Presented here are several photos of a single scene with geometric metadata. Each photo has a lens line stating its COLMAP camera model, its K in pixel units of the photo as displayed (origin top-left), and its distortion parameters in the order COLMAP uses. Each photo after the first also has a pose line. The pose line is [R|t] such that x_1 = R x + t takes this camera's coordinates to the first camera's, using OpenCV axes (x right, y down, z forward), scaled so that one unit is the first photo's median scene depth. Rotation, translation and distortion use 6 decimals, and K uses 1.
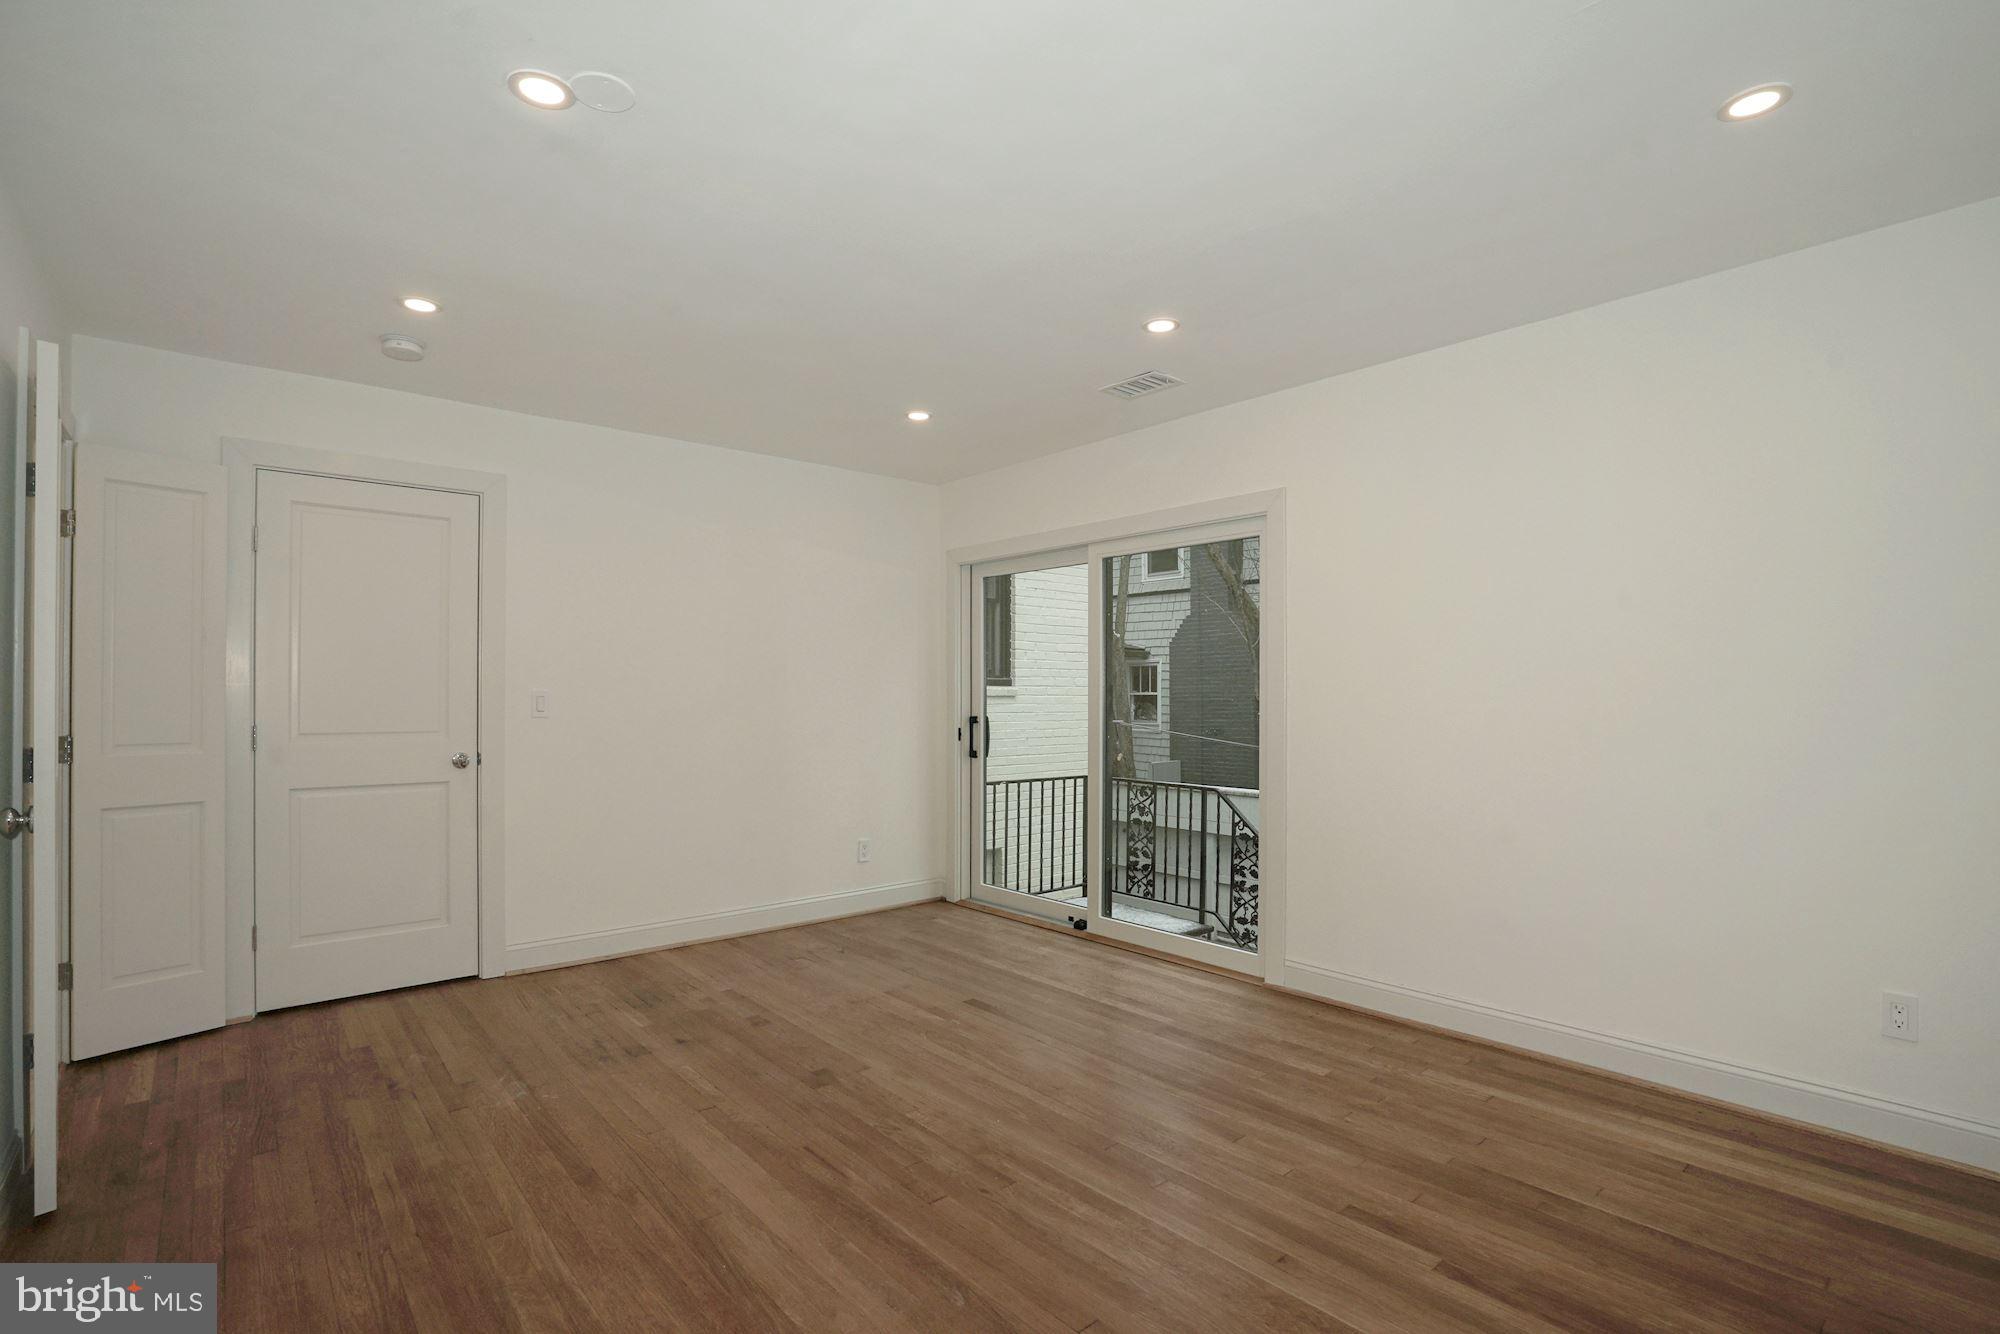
lens RADIAL K [[954.2, 0, 1037.0], [0, 954.2, 692.2], [0, 0, 1]] dist [-0.095226, 0.050933]
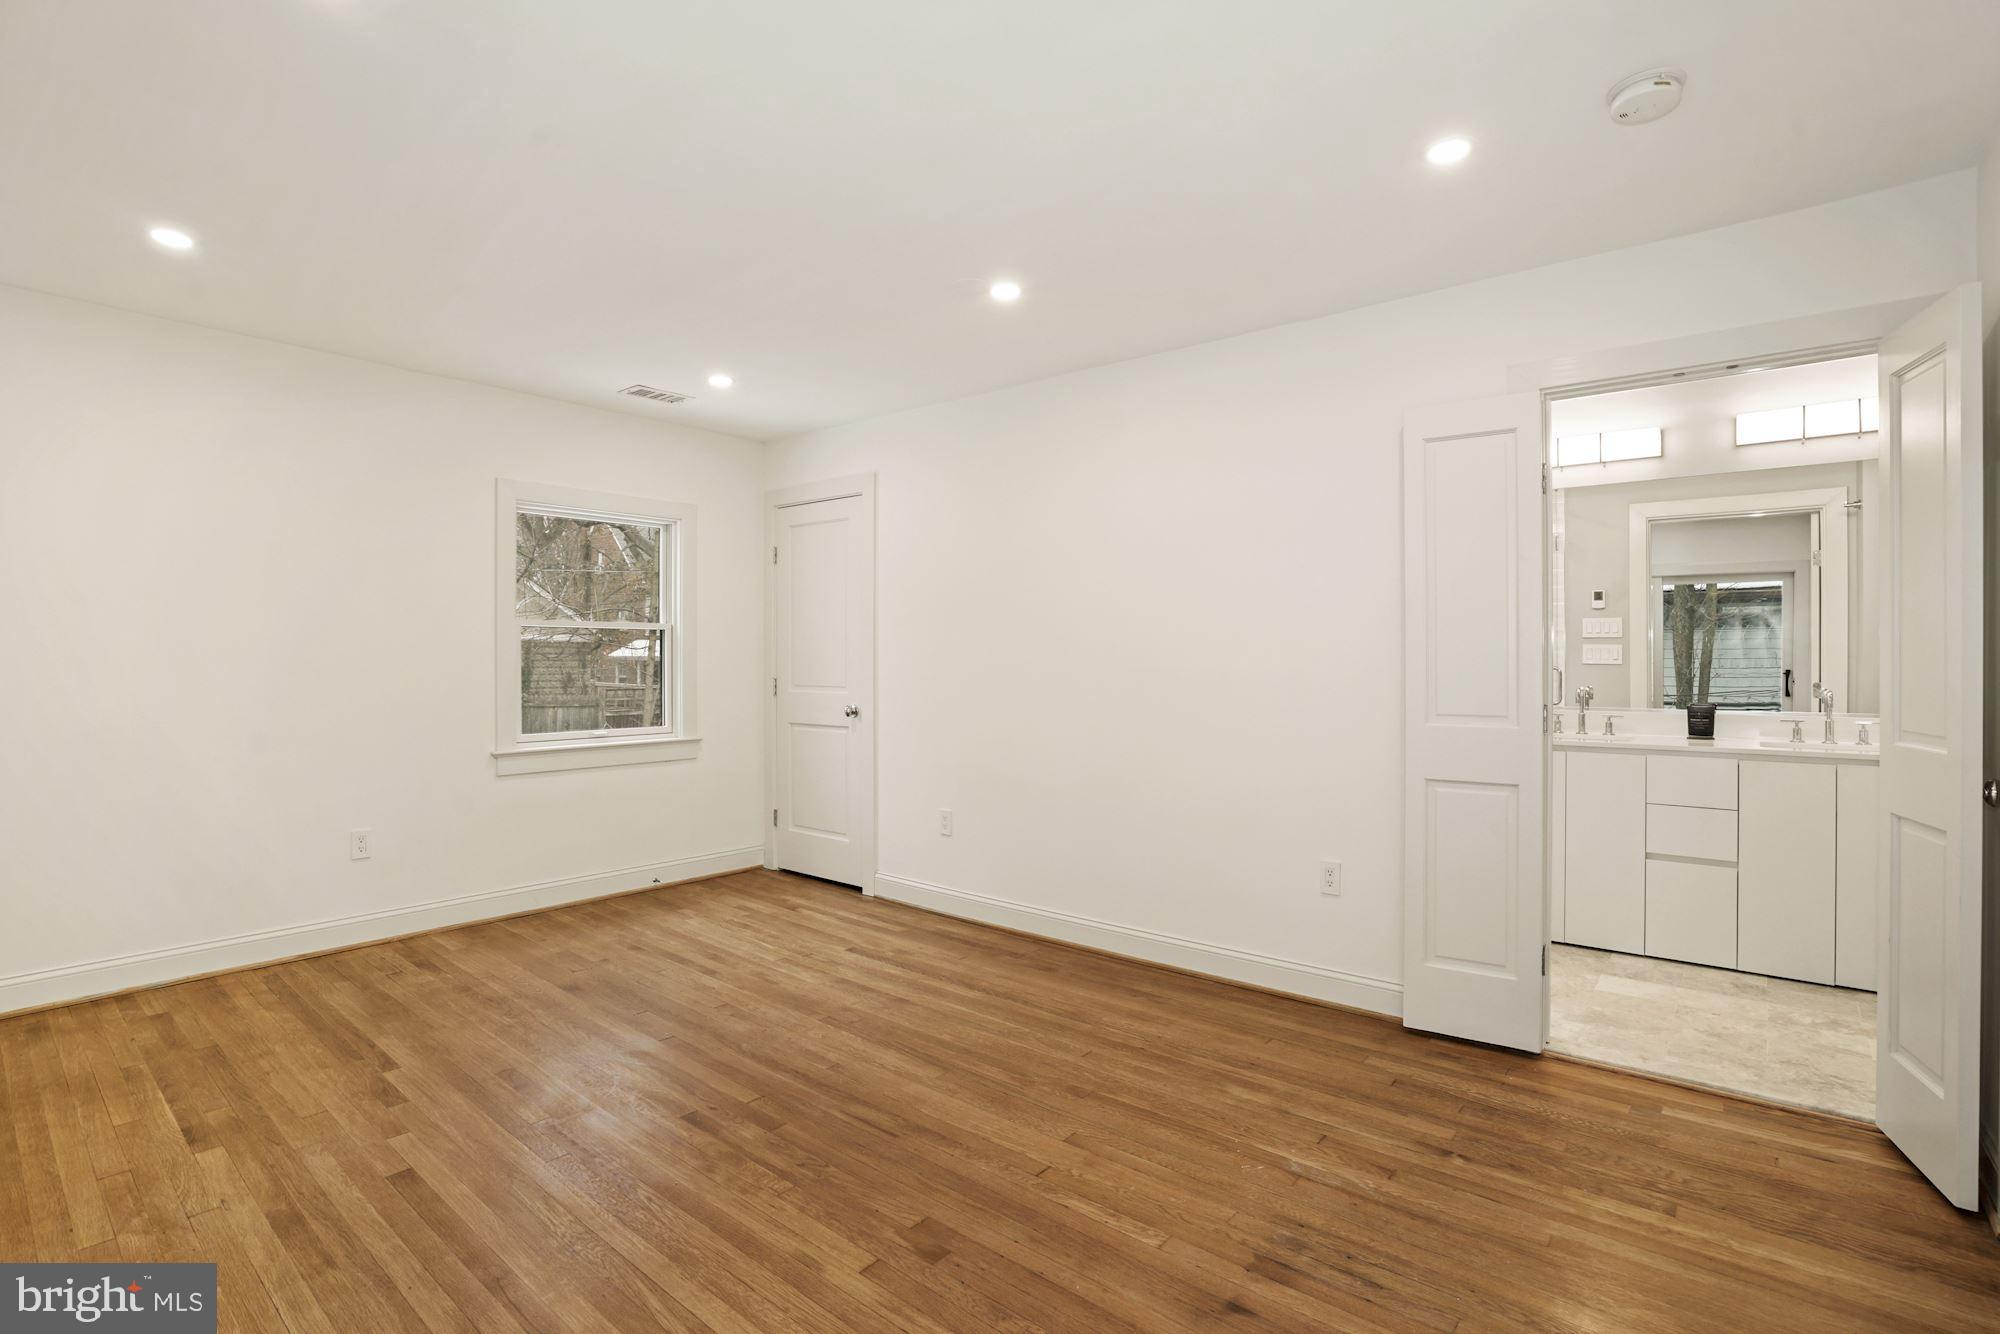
lens RADIAL K [[924.5, 0, 1000.0], [0, 924.5, 667.0], [0, 0, 1]] dist [-0.069388, 0.026537]
pose [[-0.991894, -0.001103, -0.127063, -0.156889], [-0.002462, 0.999941, 0.010544, 0.000626], [0.127044, 0.010771, -0.991839, 1.285733]]
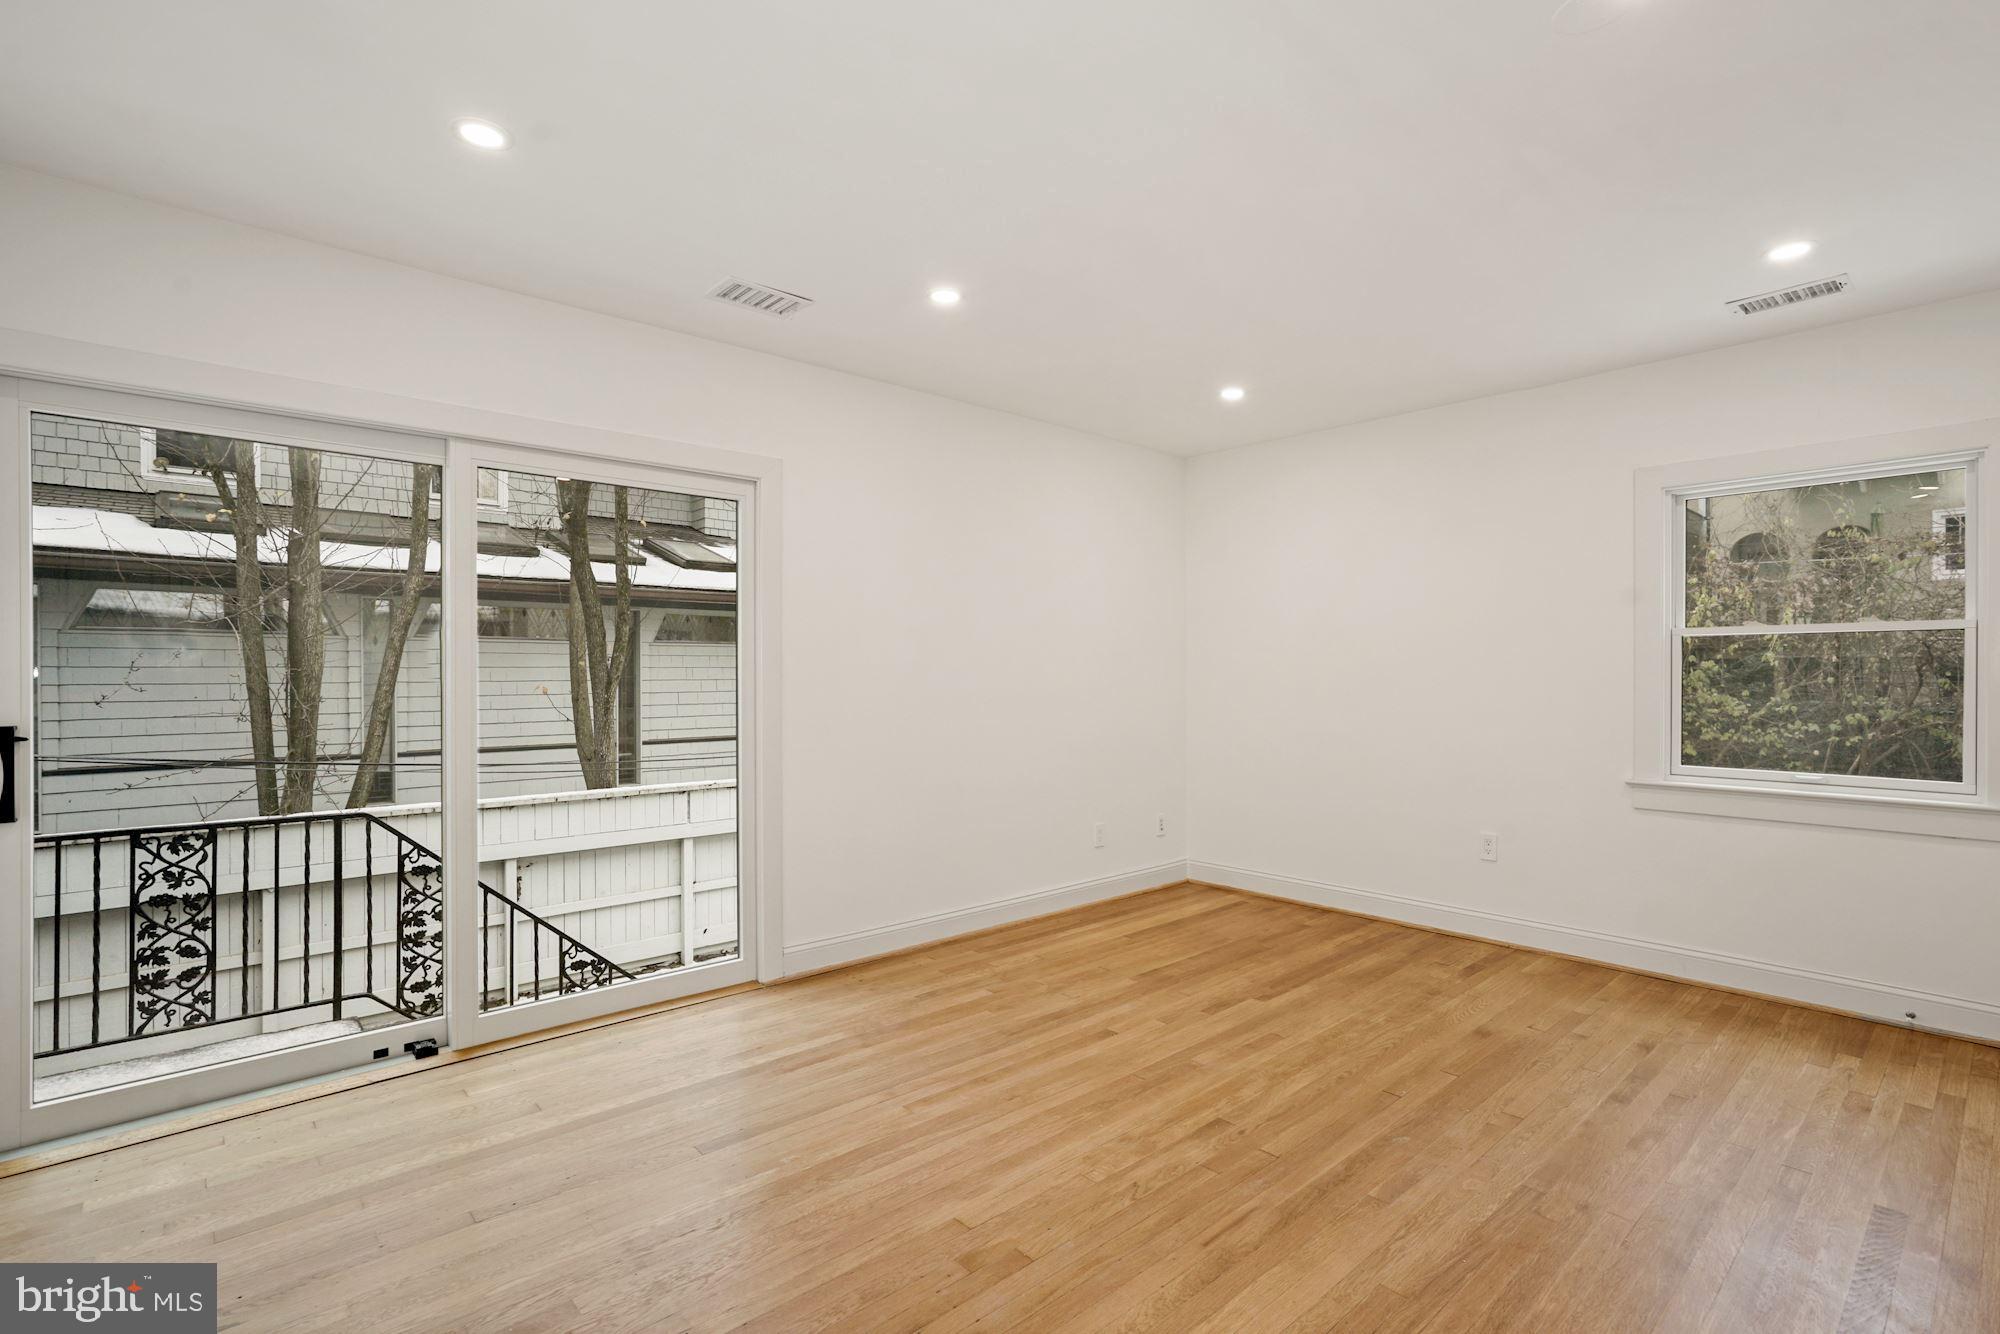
lens RADIAL K [[919.4, 0, 1005.1], [0, 919.4, 672.3], [0, 0, 1]] dist [-0.015105, 0.011632]
pose [[0.000379, -0.001116, 0.999999, -0.686739], [-0.000489, 0.999999, 0.001116, -0.000574], [-1.000000, -0.000490, 0.000378, 0.780829]]
